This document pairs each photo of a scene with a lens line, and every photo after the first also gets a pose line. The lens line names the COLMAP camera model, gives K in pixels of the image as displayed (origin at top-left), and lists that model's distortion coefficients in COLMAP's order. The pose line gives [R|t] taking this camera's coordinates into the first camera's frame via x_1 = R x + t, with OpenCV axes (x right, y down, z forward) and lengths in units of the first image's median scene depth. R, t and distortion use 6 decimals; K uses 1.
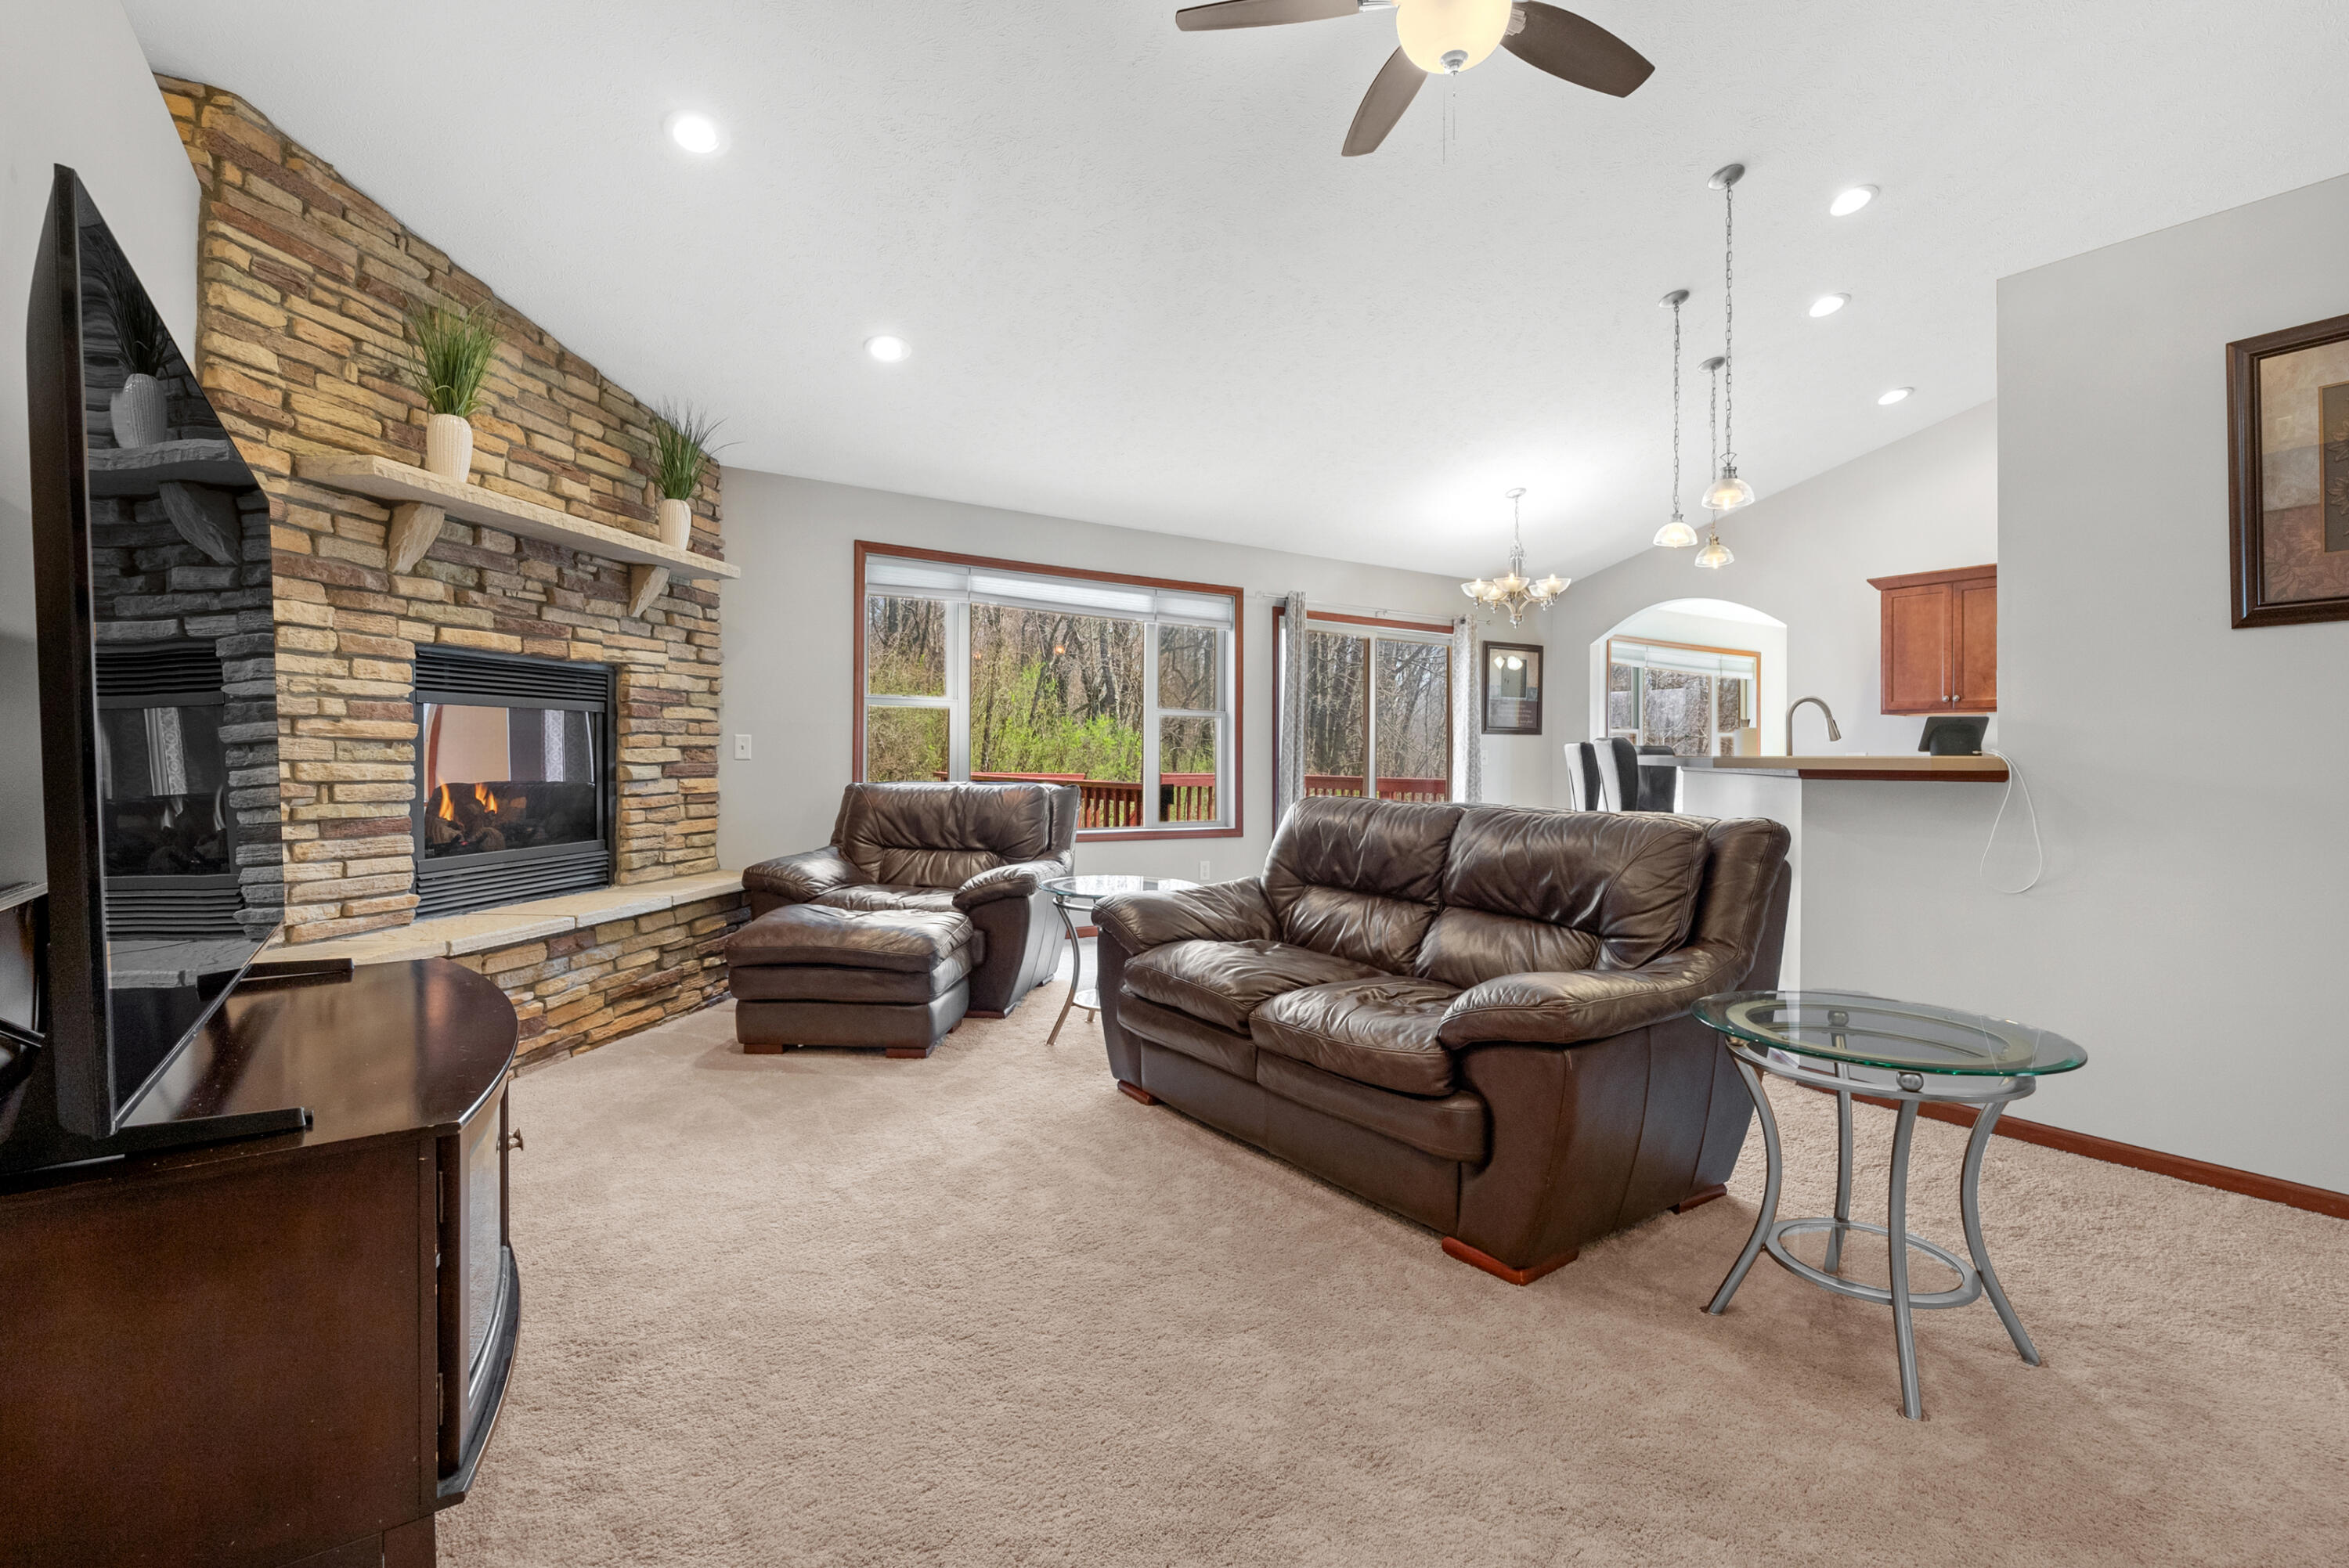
lens RADIAL K [[1076.2, 0, 1170.2], [0, 1076.2, 754.4], [0, 0, 1]] dist [-0.004427, -0.000304]
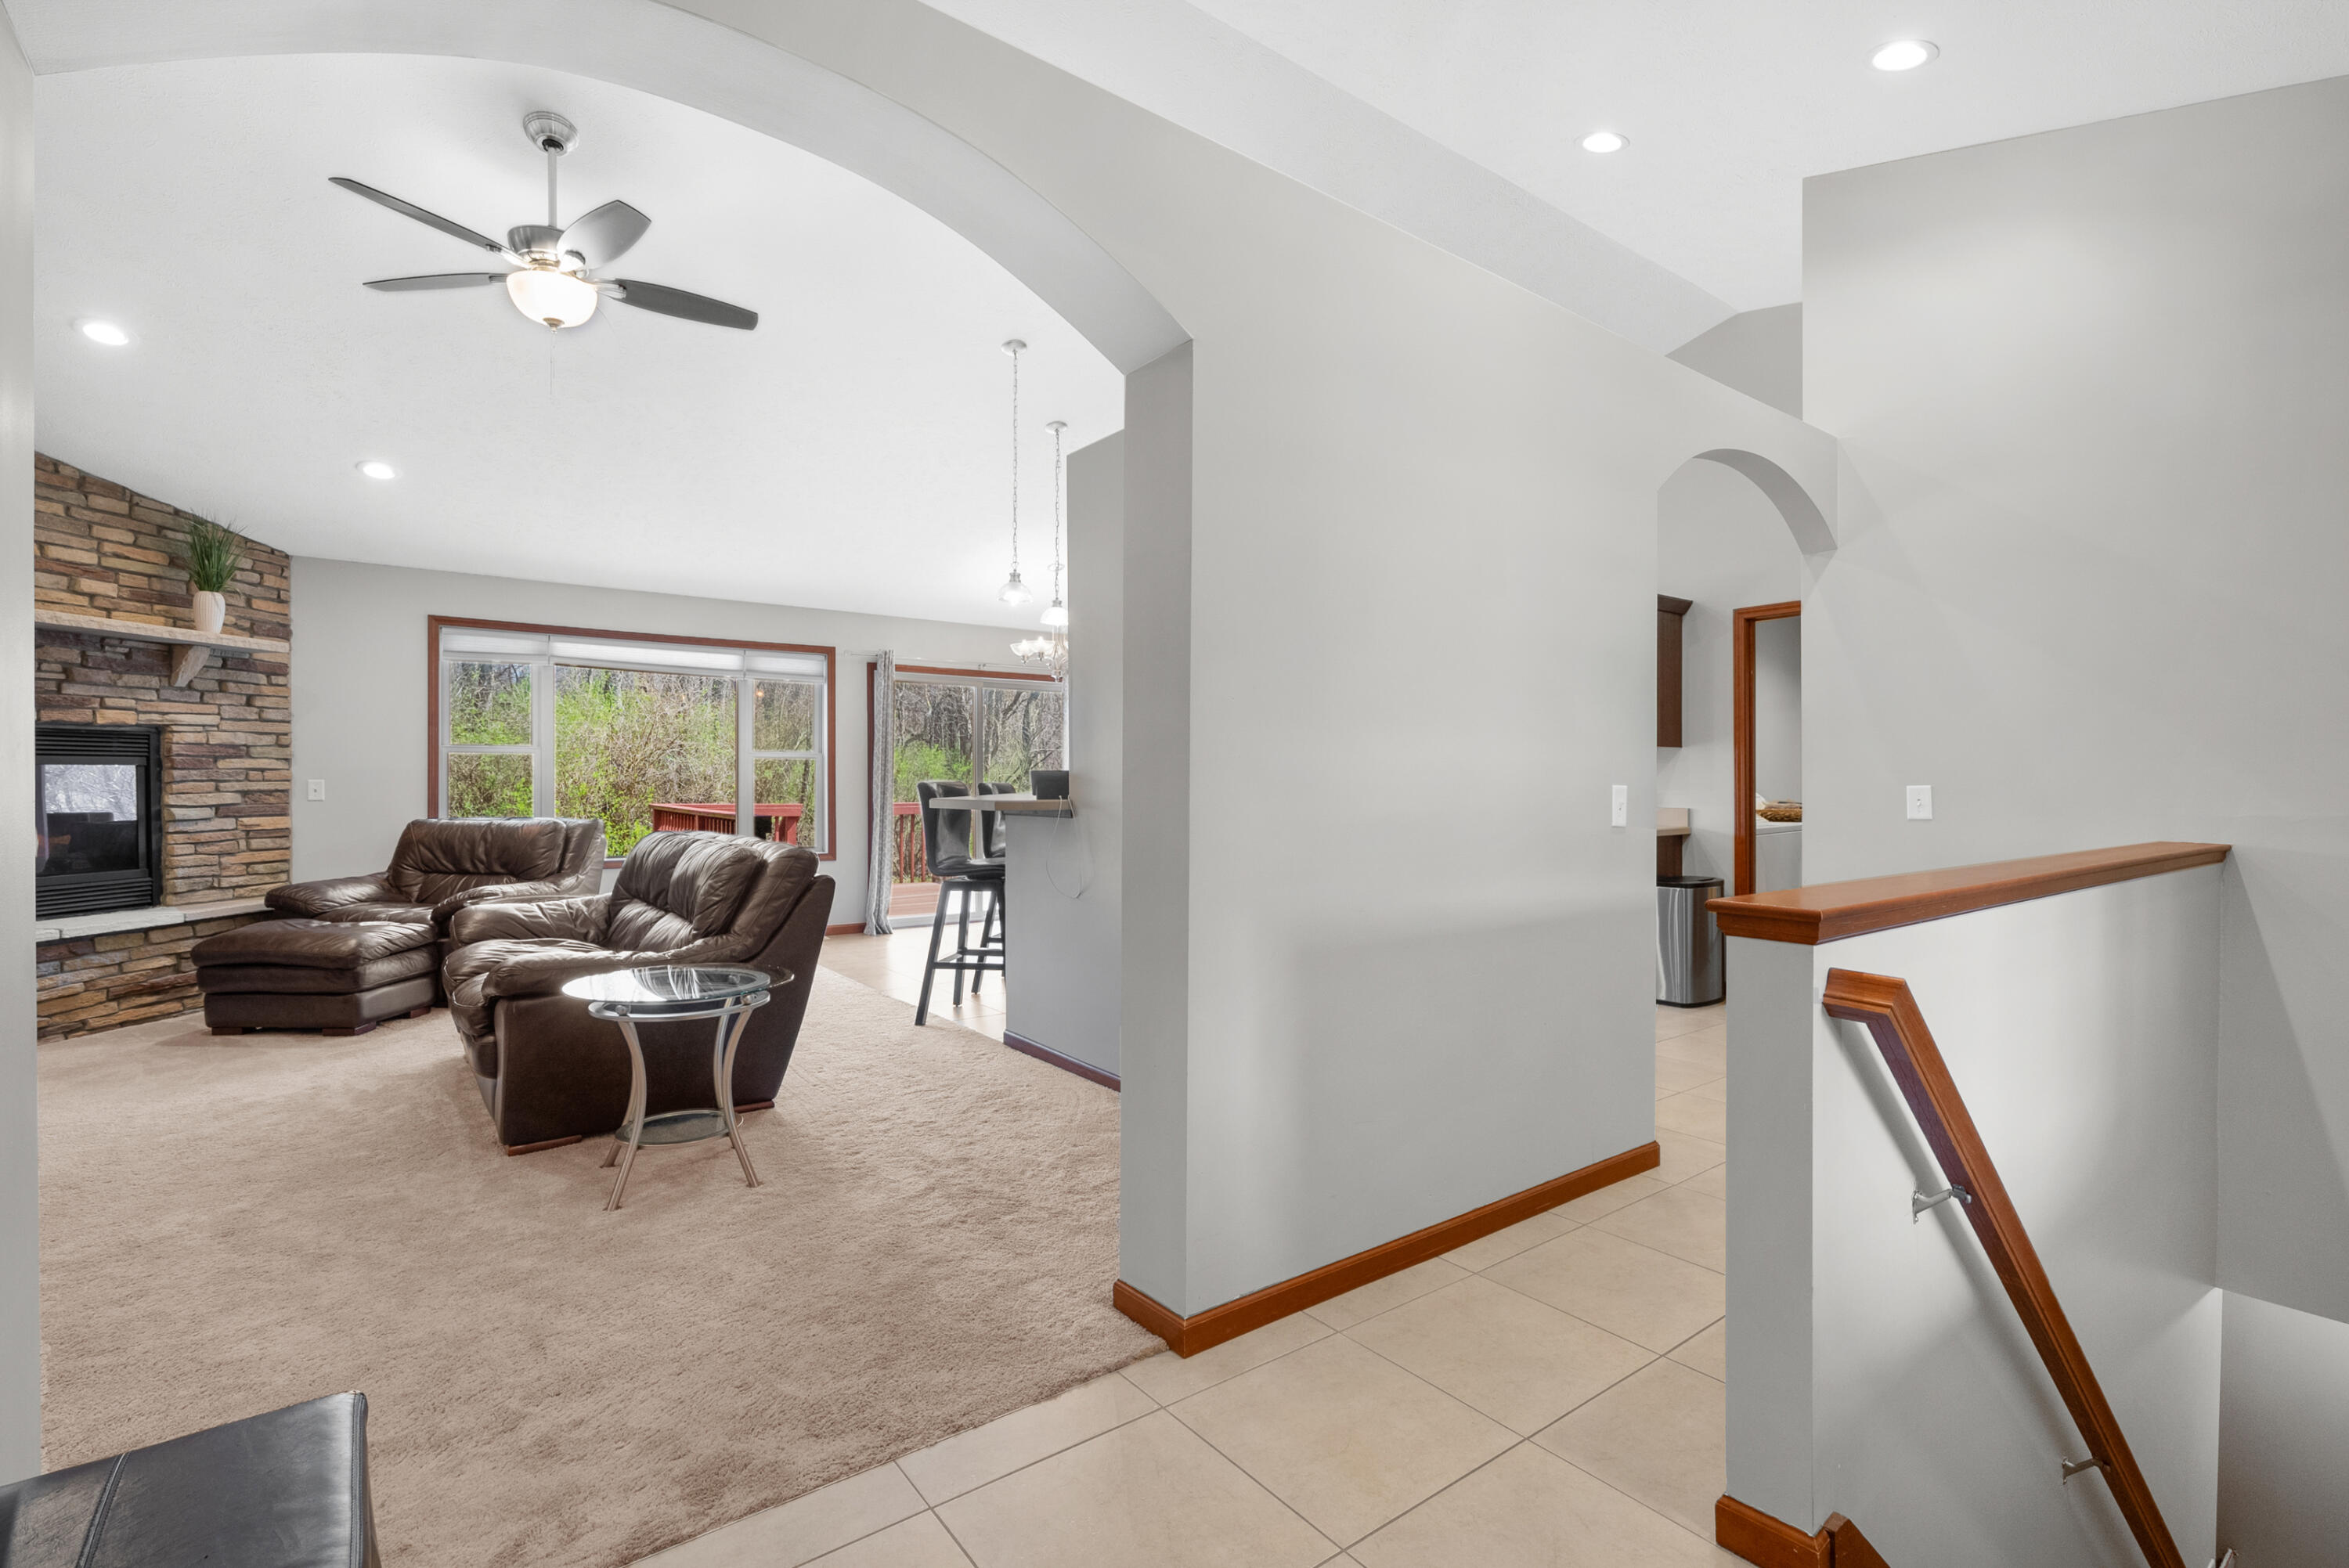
lens RADIAL K [[1068.9, 0, 1174.5], [0, 1068.9, 784.0], [0, 0, 1]] dist [-0.000869, -0.000473]
pose [[0.999062, -0.006733, 0.042776, 0.636887], [0.006434, 0.999954, 0.007125, -0.020198], [-0.042822, -0.006843, 0.999059, -0.288621]]
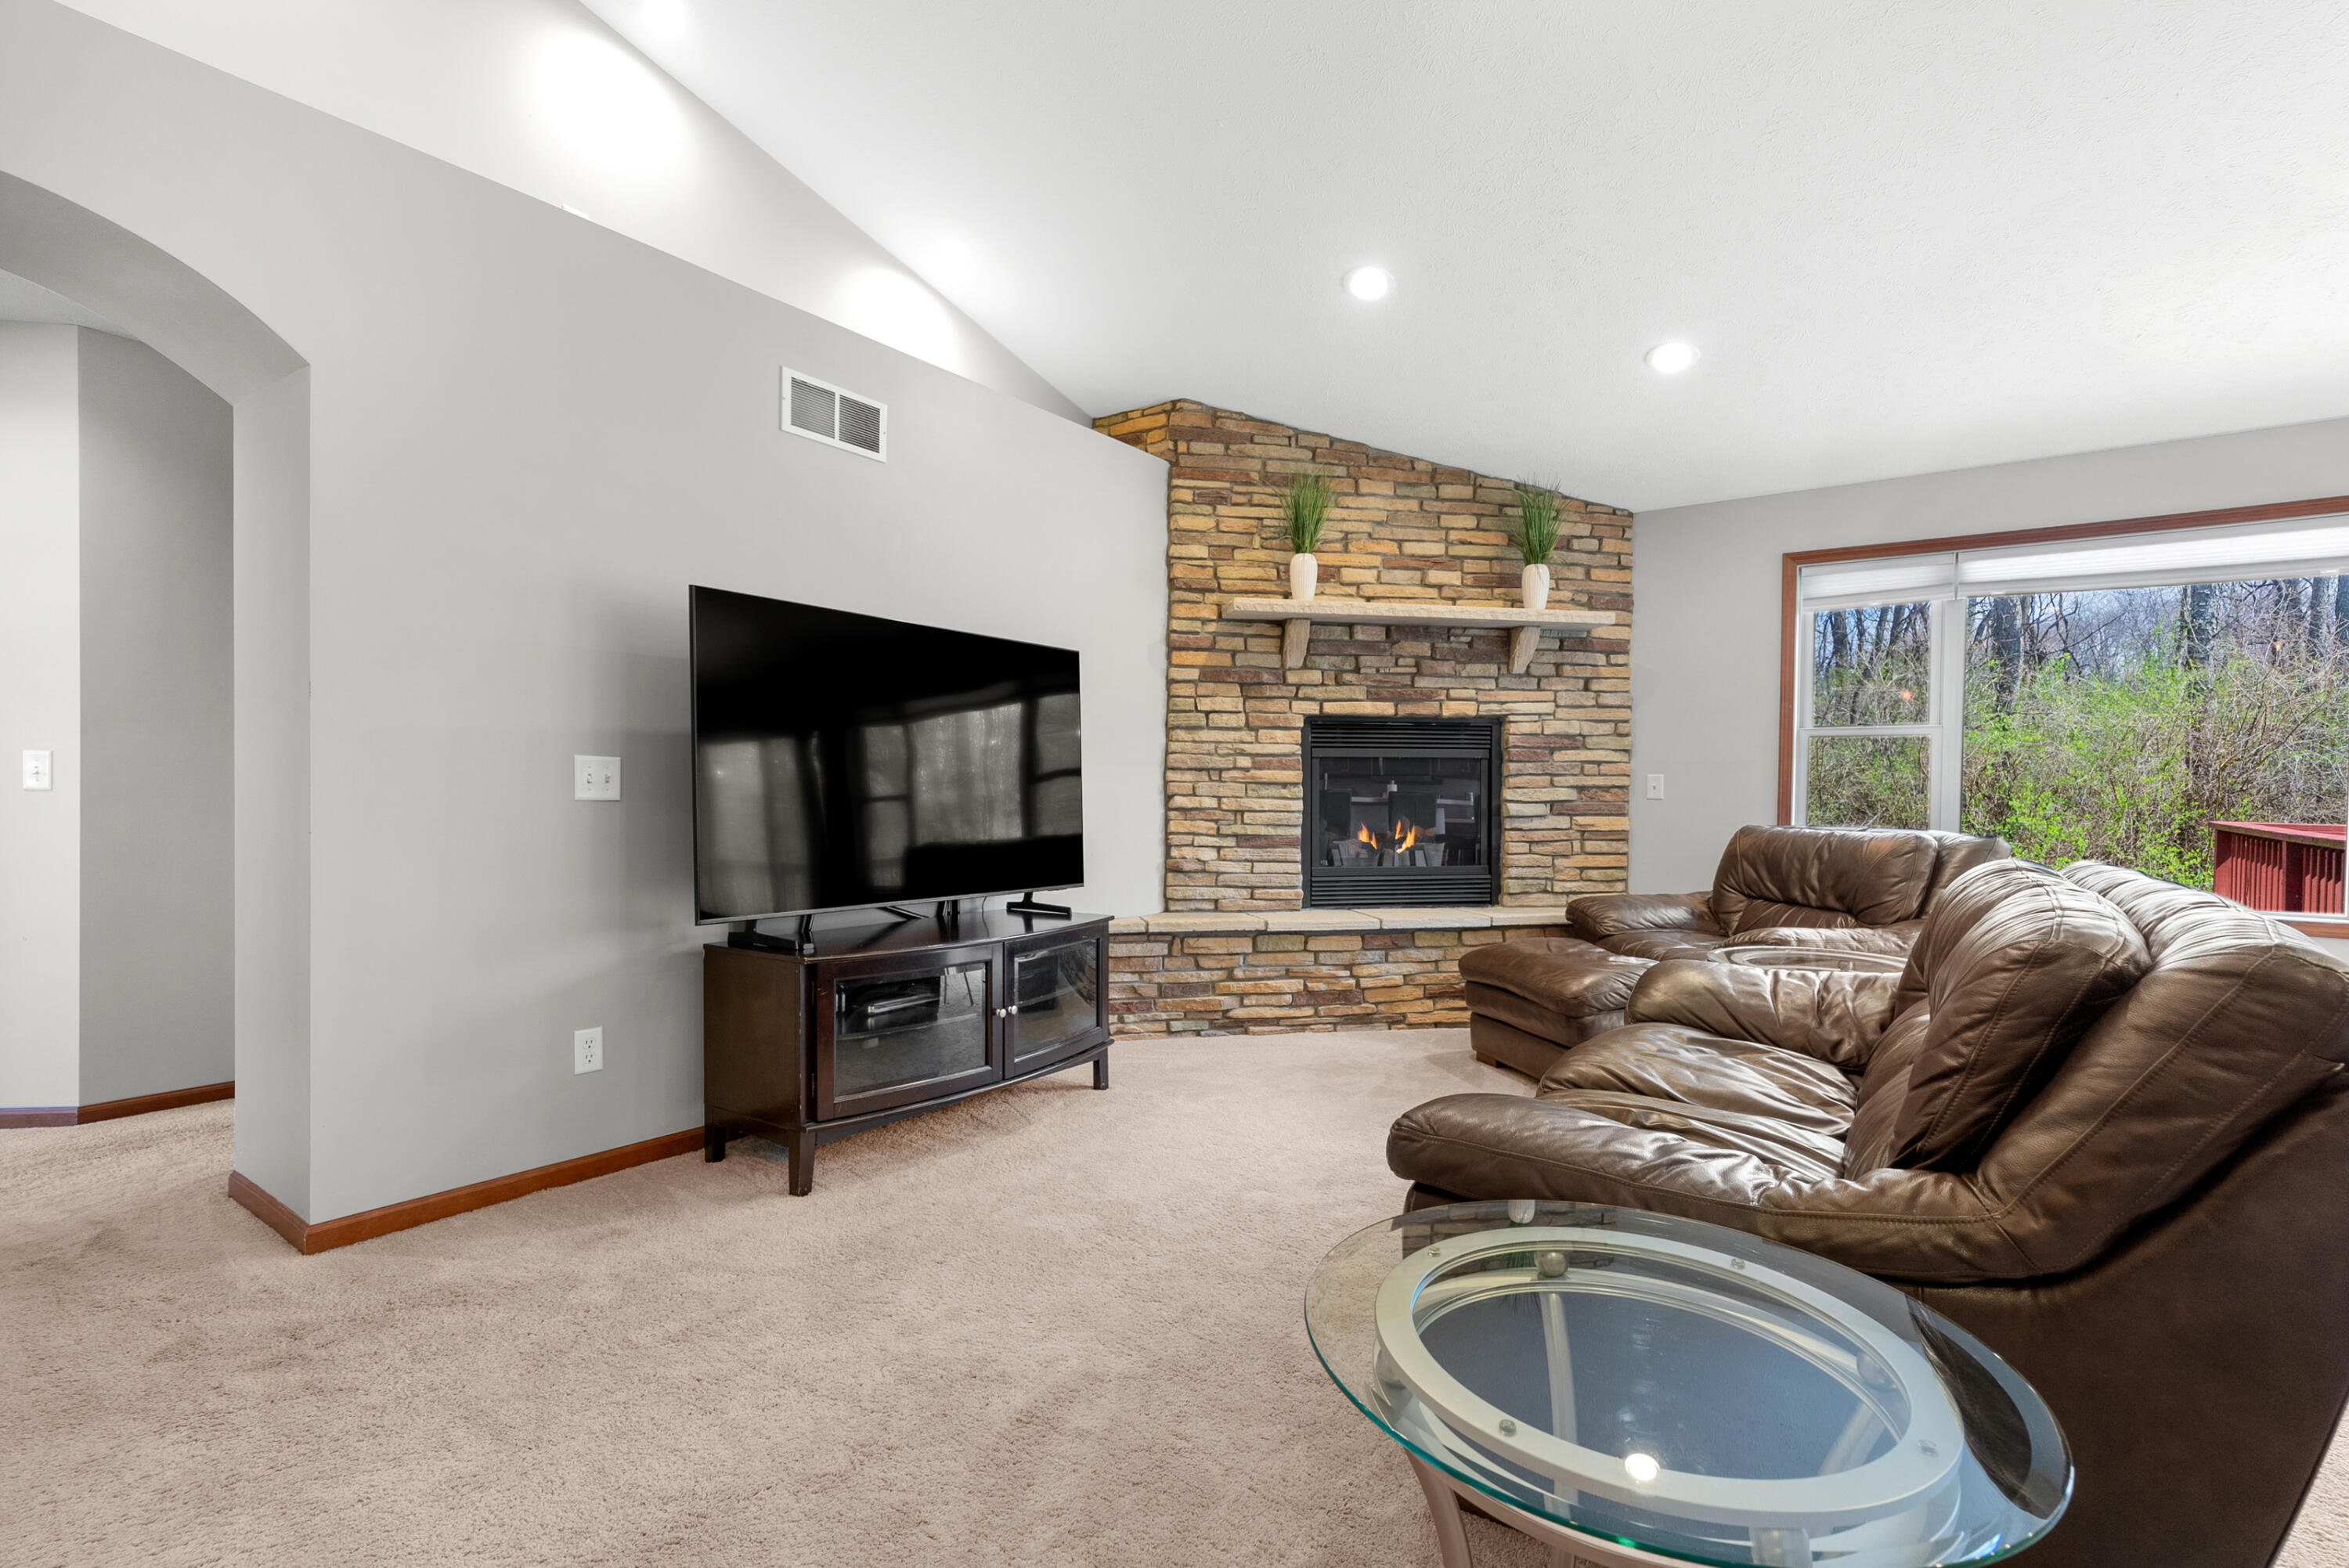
lens RADIAL K [[1071.9, 0, 1181.3], [0, 1071.9, 809.0], [0, 0, 1]] dist [-0.002802, -0.000077]
pose [[0.330075, 0.010889, -0.943892, 0.506406], [-0.002437, 0.999940, 0.010683, 0.005487], [0.943952, -0.001226, 0.330081, 0.313566]]
